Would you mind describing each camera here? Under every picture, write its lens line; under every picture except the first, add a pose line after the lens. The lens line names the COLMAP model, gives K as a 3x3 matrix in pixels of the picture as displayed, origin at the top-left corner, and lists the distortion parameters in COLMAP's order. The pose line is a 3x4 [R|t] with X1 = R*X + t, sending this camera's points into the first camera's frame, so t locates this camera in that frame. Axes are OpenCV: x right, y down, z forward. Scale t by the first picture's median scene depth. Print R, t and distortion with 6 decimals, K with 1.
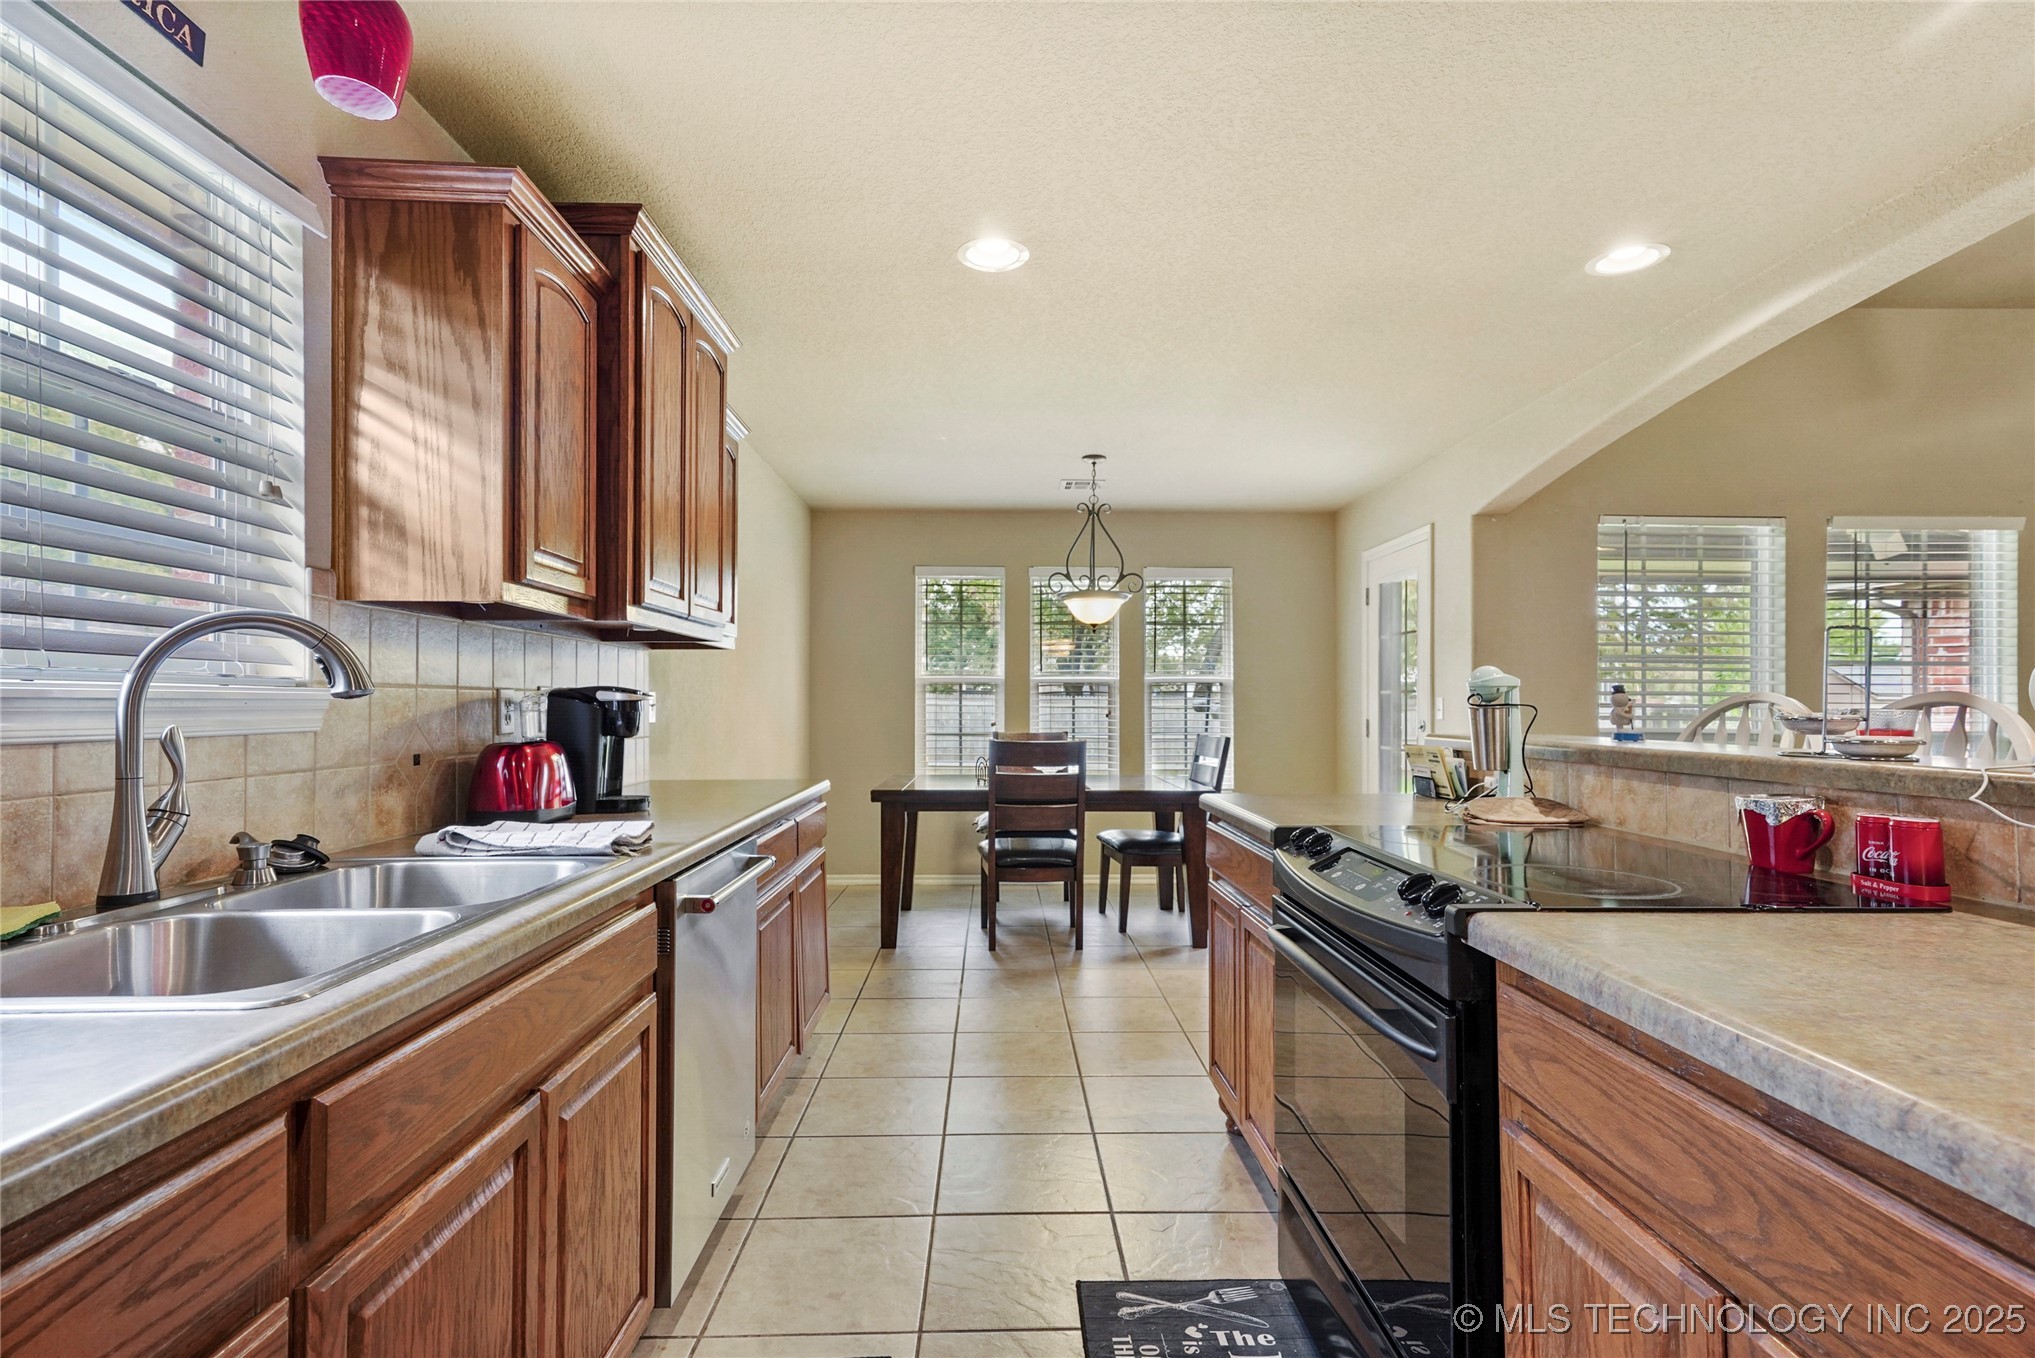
lens RADIAL K [[949.9, 0, 1012.2], [0, 949.9, 695.9], [0, 0, 1]] dist [0.002157, 0.000447]
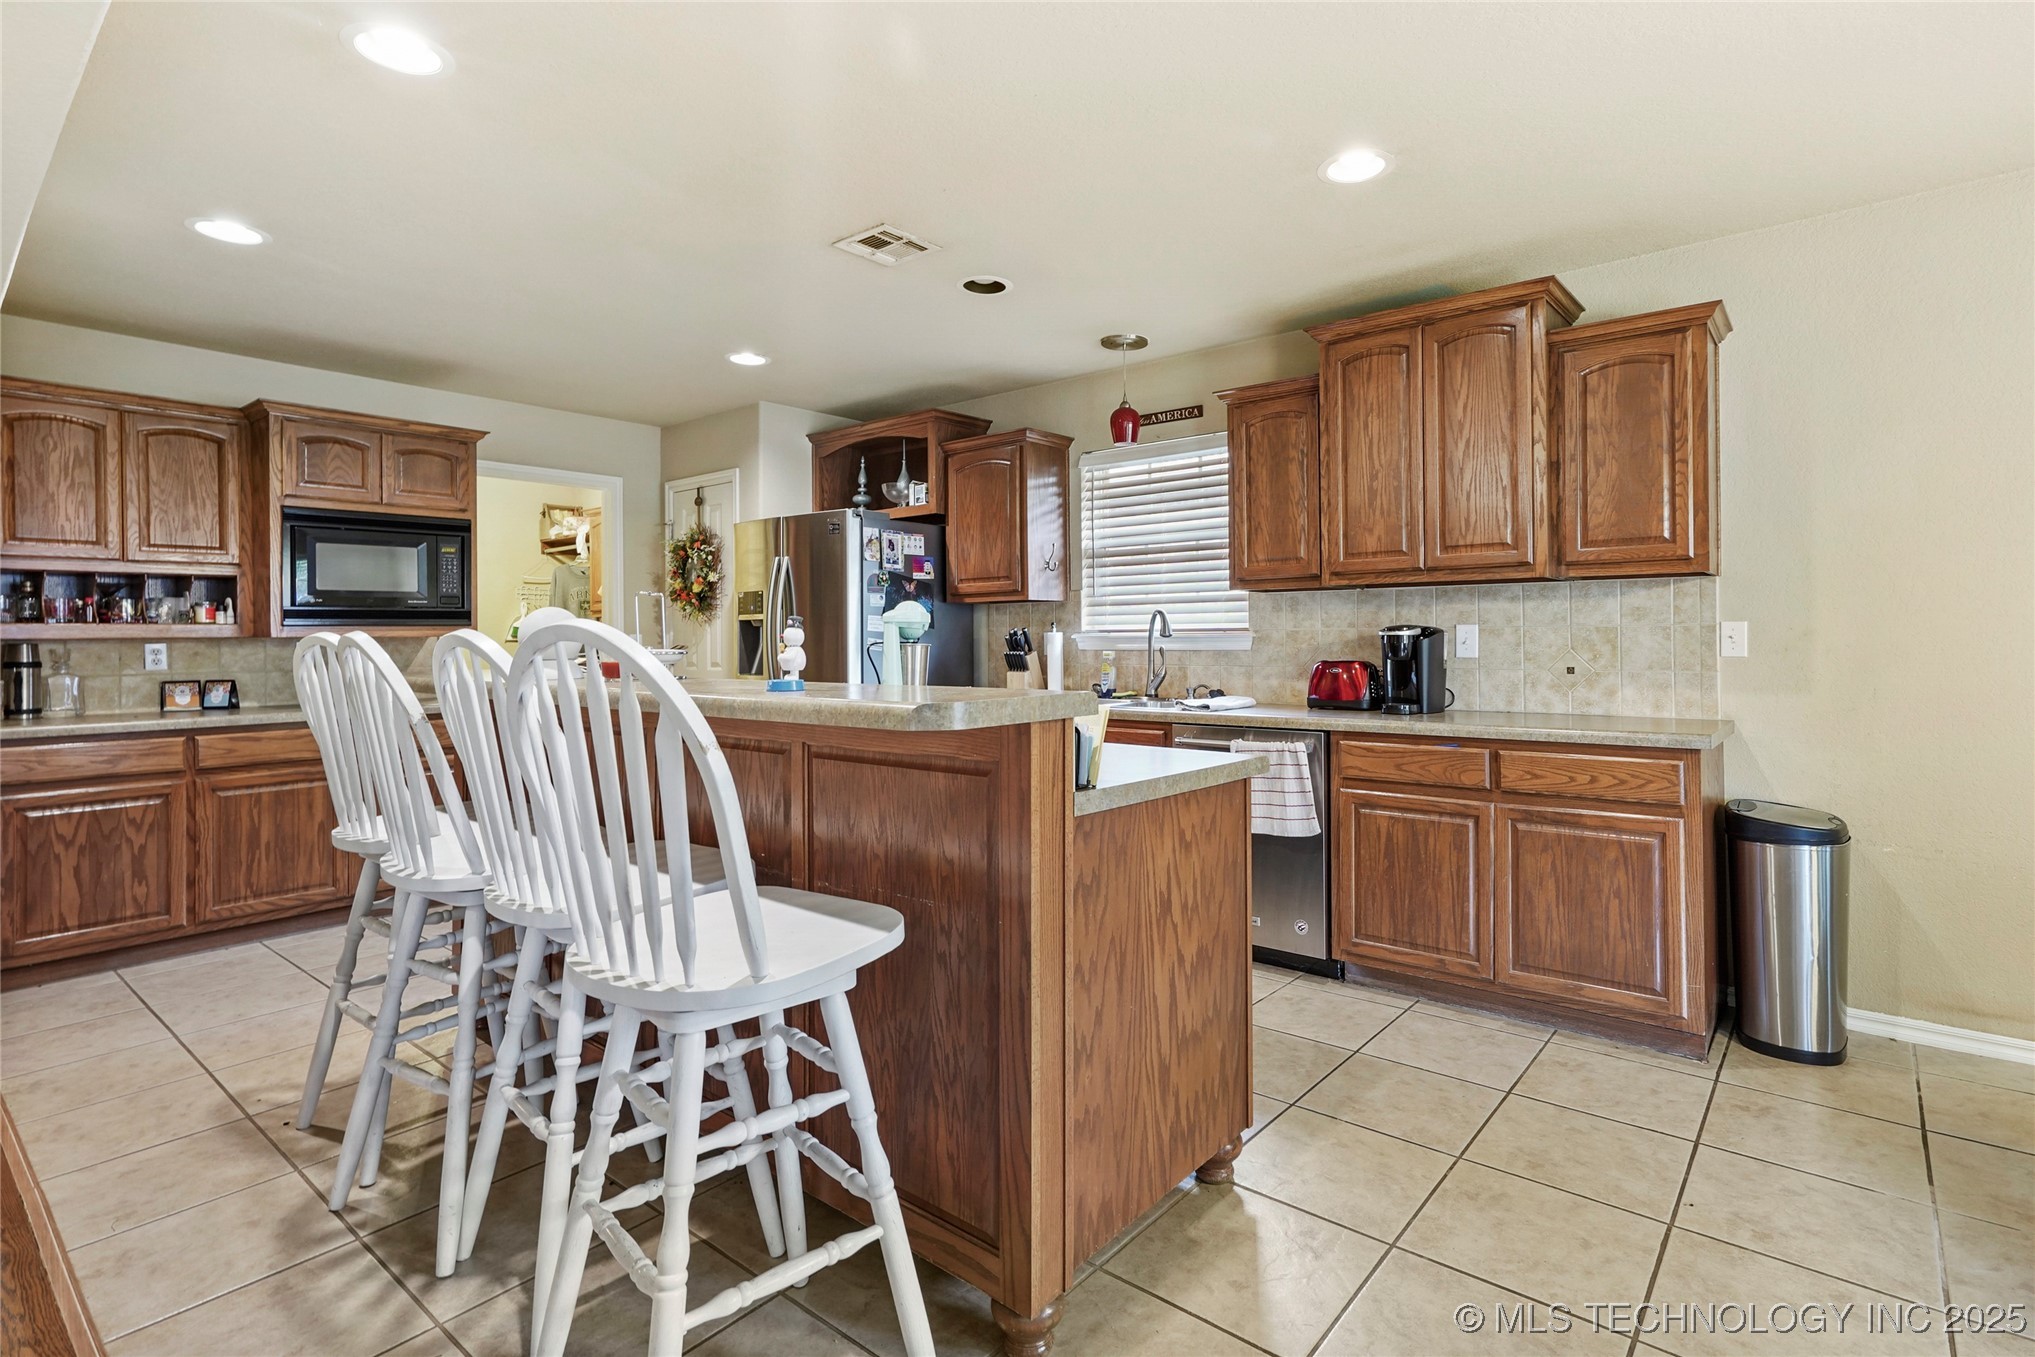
lens RADIAL K [[1016.0, 0, 1027.0], [0, 1016.0, 626.2], [0, 0, 1]] dist [0.001829, 0.000483]
pose [[-0.655224, -0.001295, -0.755433, 1.476913], [0.014211, 0.999800, -0.014040, 0.005788], [0.755301, -0.019935, -0.655075, 2.139622]]
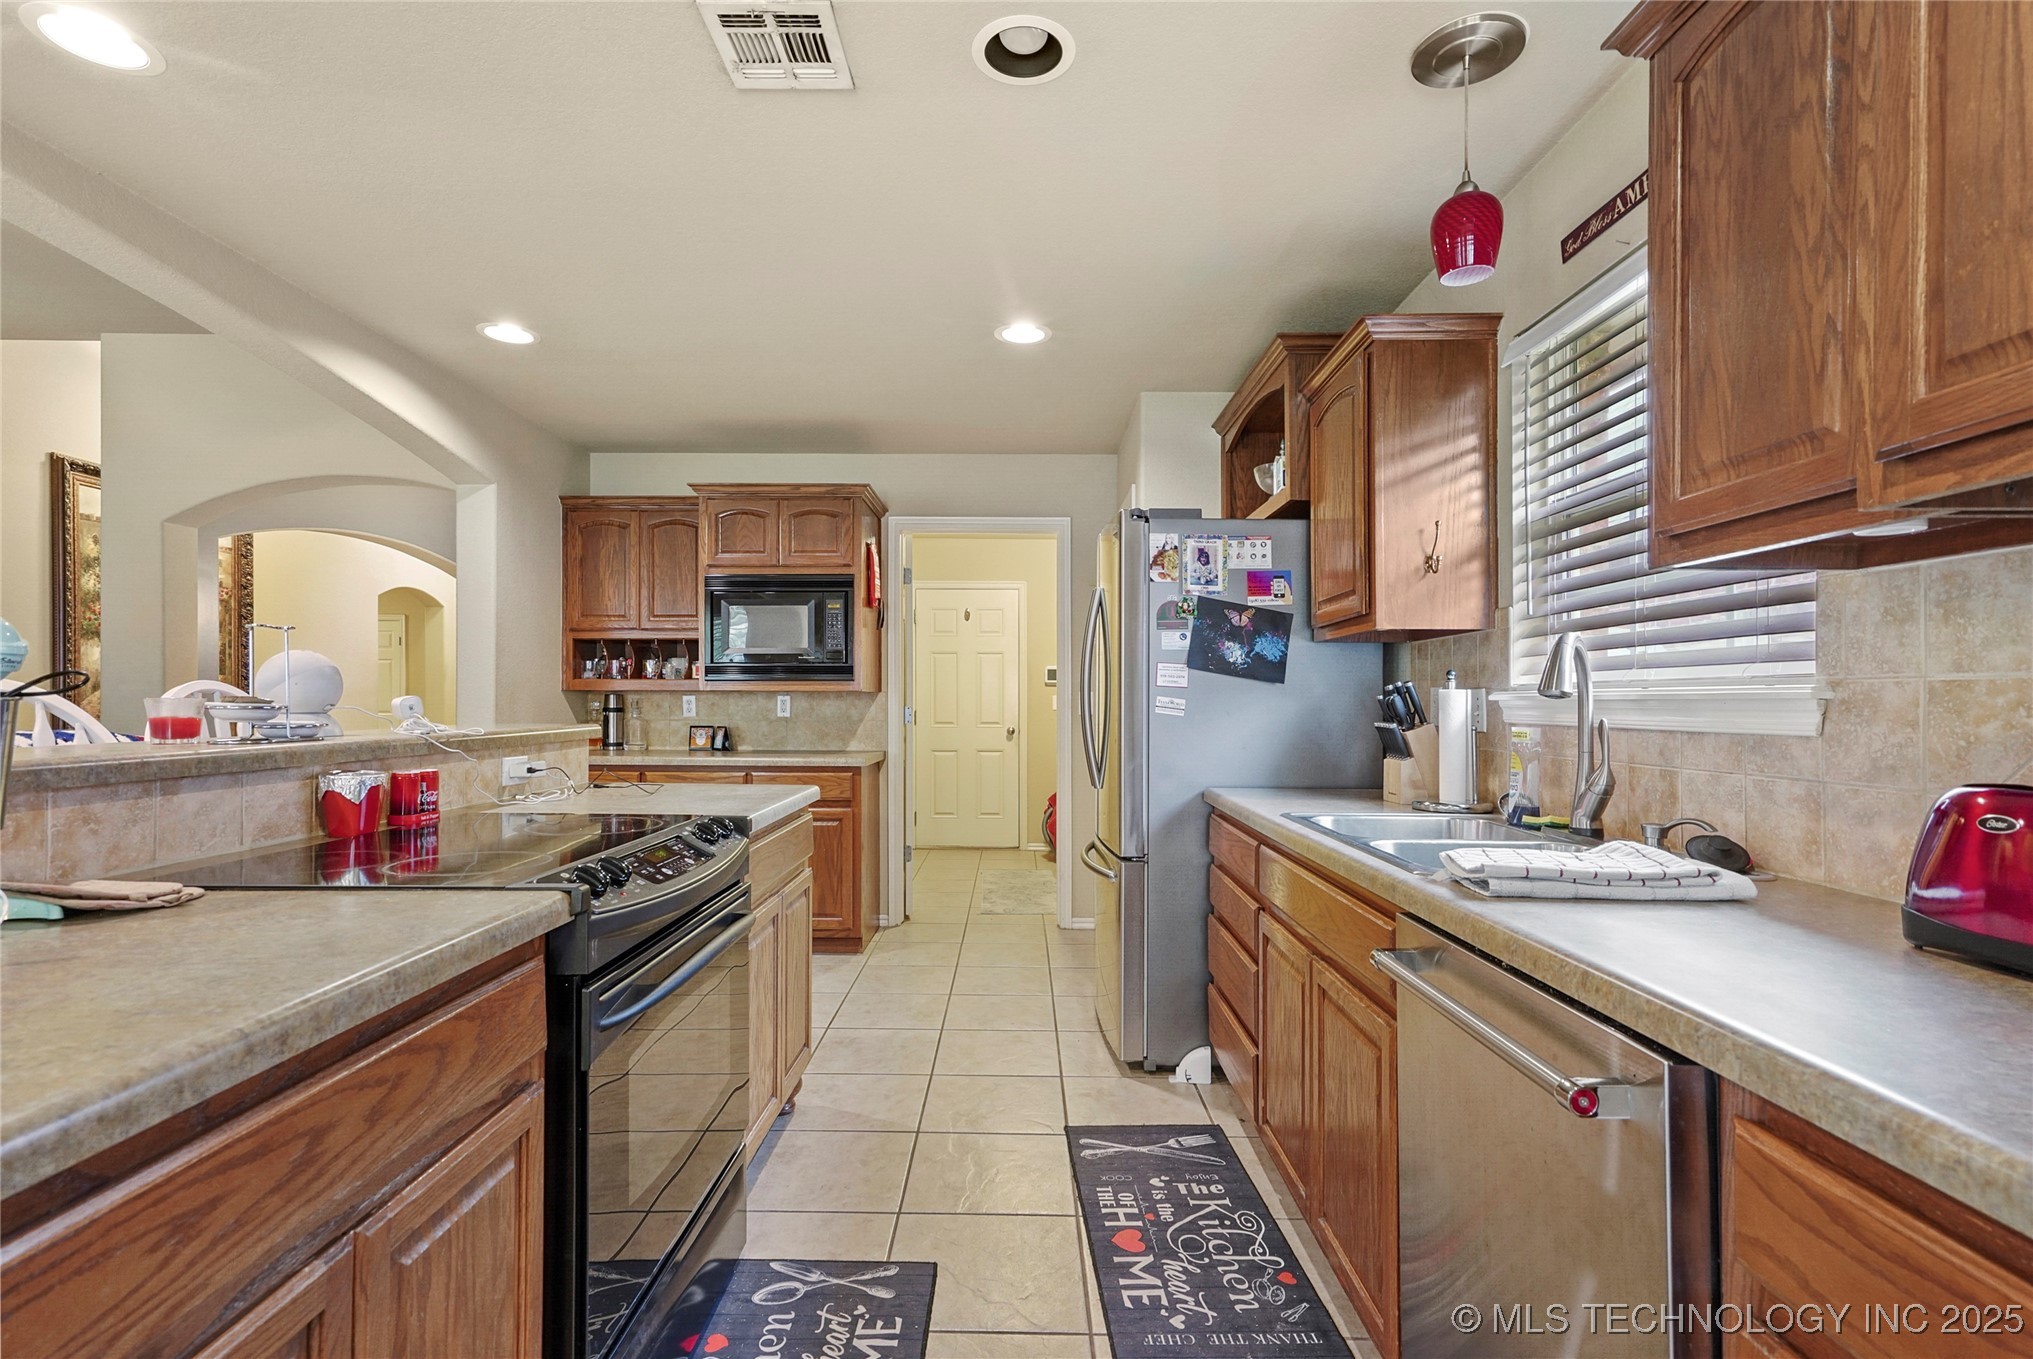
lens RADIAL K [[949.0, 0, 1011.2], [0, 949.0, 696.4], [0, 0, 1]] dist [0.002157, 0.000447]
pose [[-0.999735, -0.005927, 0.022252, -0.033726], [-0.006211, 0.999900, -0.012702, 0.016543], [-0.022174, -0.012837, -0.999672, 1.776144]]
